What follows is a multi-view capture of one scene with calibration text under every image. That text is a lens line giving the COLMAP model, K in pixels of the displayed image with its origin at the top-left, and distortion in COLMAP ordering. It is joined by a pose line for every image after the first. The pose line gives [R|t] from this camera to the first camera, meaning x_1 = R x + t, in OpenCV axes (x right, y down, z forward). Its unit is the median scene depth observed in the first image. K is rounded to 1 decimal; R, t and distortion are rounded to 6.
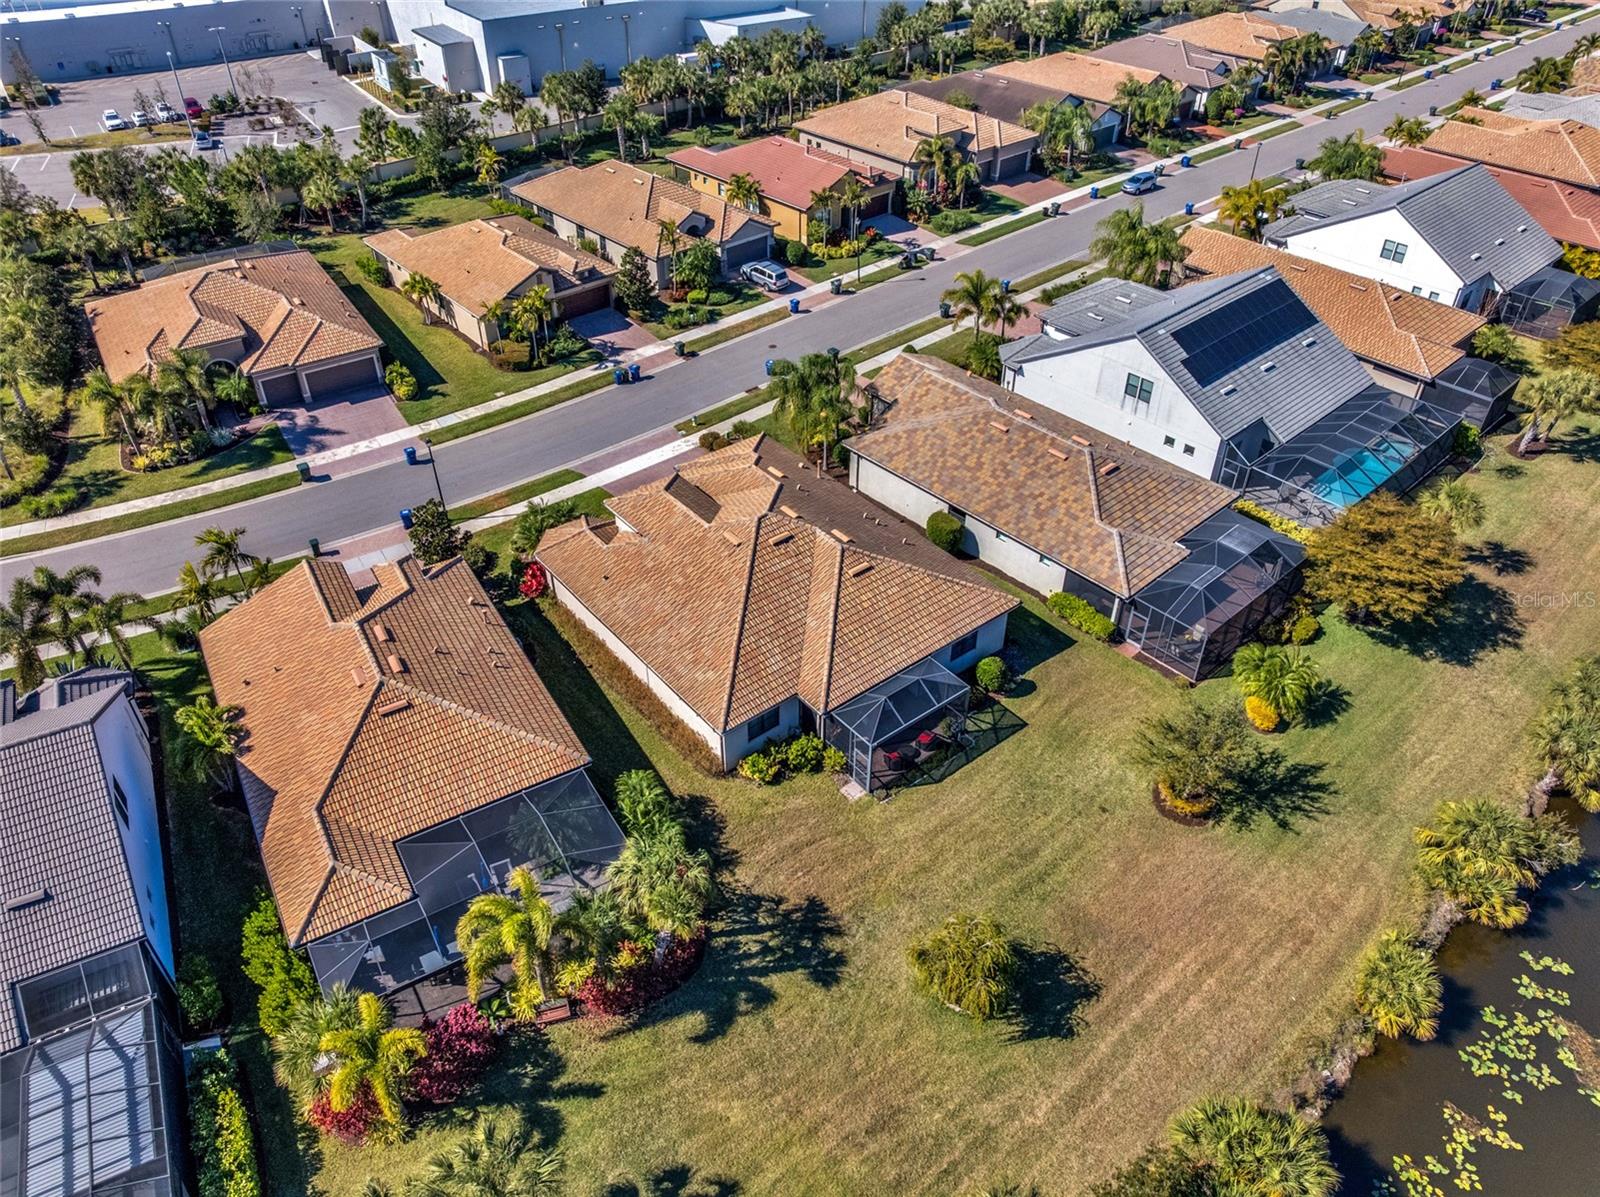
lens RADIAL K [[1127.1, 0, 801.5], [0, 1127.1, 594.0], [0, 0, 1]] dist [-0.043421, 0.007641]
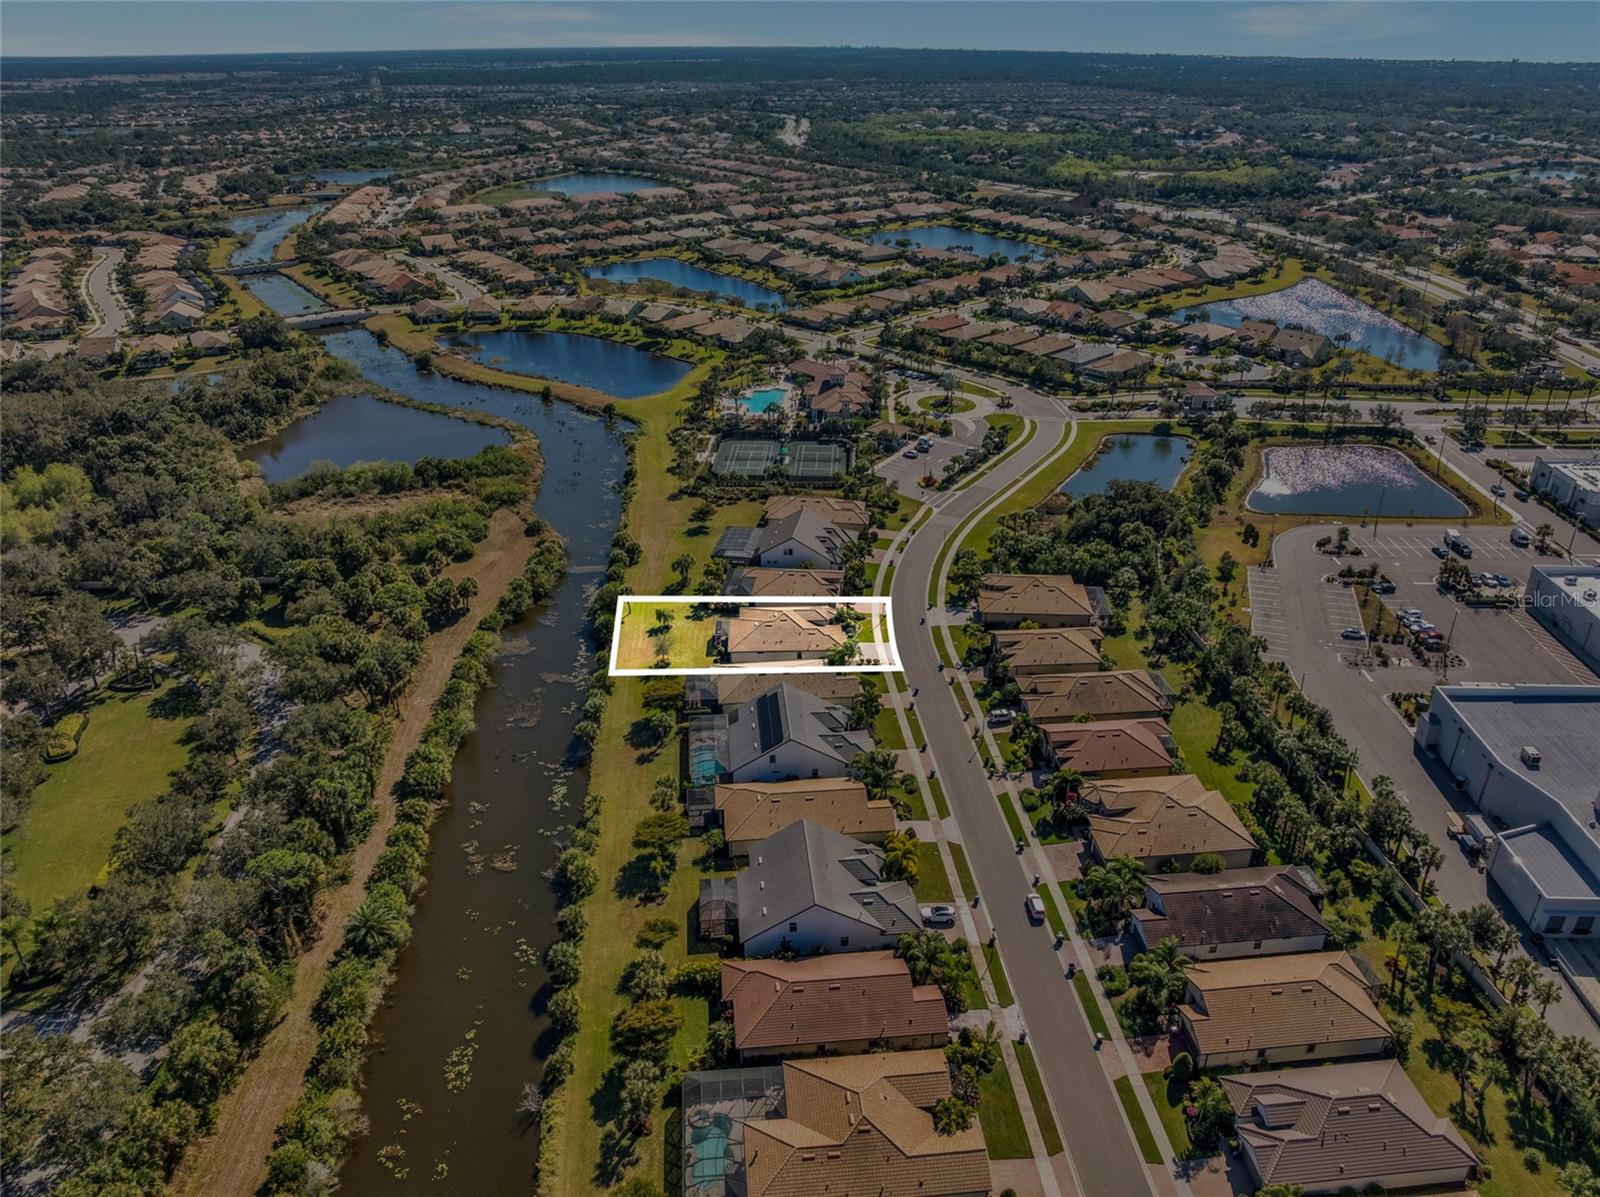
lens RADIAL K [[1127.1, 0, 801.5], [0, 1127.1, 594.0], [0, 0, 1]] dist [-0.043421, 0.007641]
pose [[-0.604225, 0.353100, -0.714305, 2.020142], [-0.488544, 0.544019, 0.682179, -2.101233], [0.629473, 0.761159, -0.156205, 1.237378]]
